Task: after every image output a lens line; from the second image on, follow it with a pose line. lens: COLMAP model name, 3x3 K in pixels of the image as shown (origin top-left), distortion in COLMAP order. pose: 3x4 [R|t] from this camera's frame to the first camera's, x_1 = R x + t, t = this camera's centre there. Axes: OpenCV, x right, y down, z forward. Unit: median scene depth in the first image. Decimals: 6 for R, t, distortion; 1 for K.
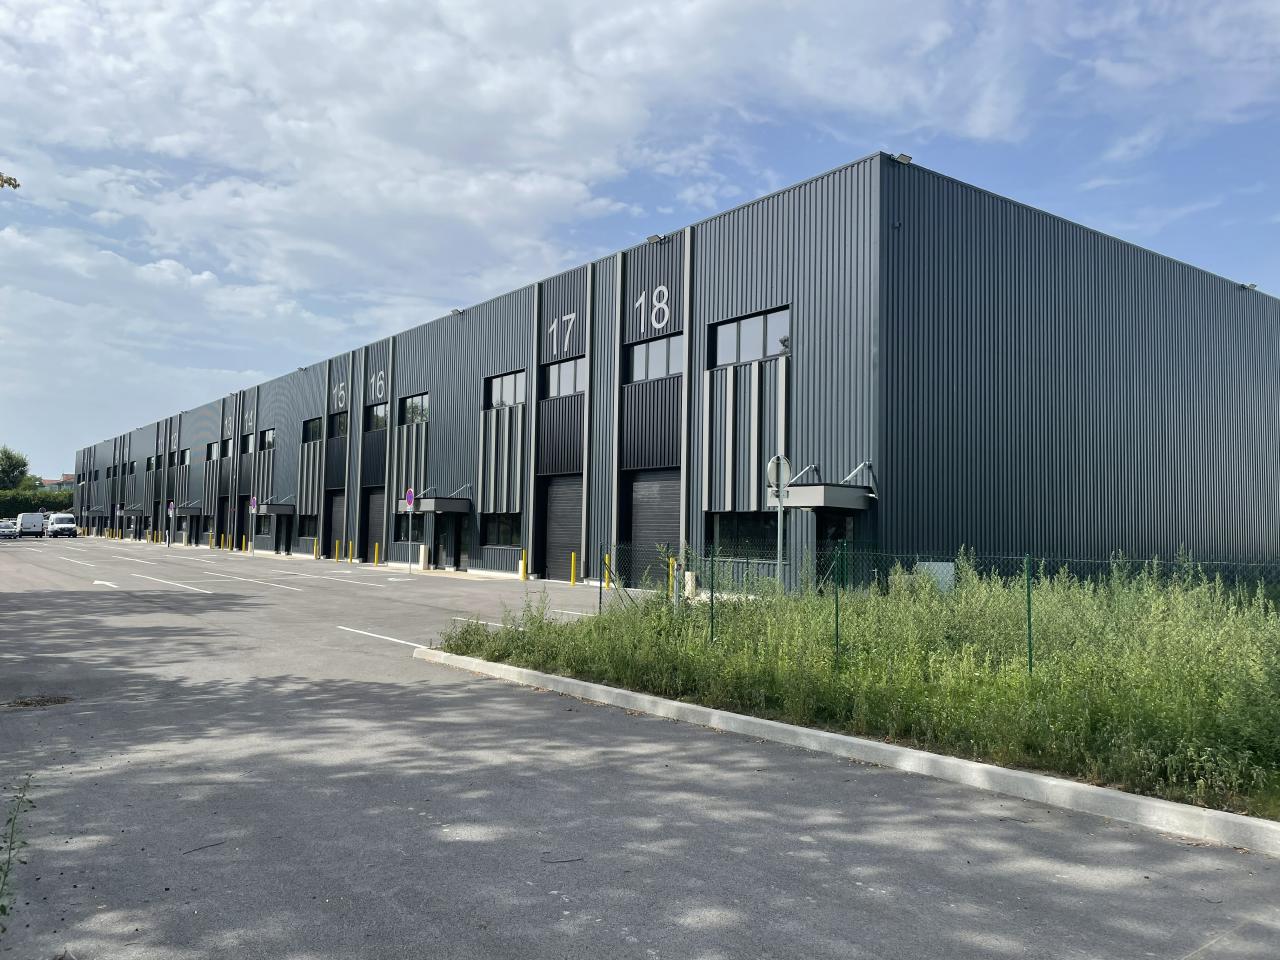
lens RADIAL K [[974.9, 0, 640.9], [0, 974.9, 482.4], [0, 0, 1]] dist [0.023265, 0.005983]
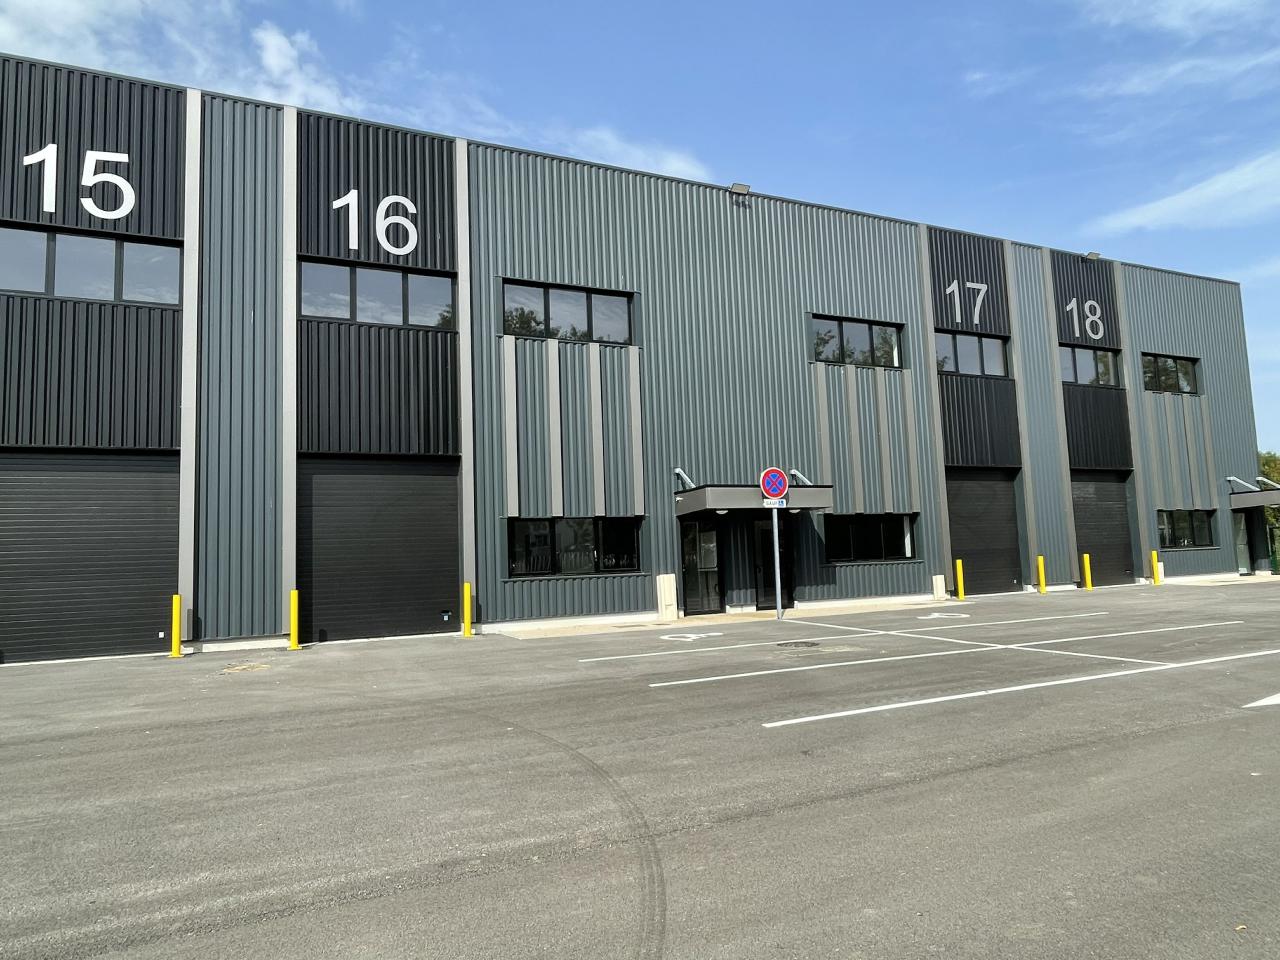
lens RADIAL K [[863.4, 0, 626.6], [0, 863.4, 452.3], [0, 0, 1]] dist [-0.005190, -0.005805]
pose [[0.185327, 0.078199, 0.979561, -0.469287], [-0.019168, 0.996927, -0.075958, 0.022430], [-0.982490, -0.004699, 0.186256, 0.627149]]
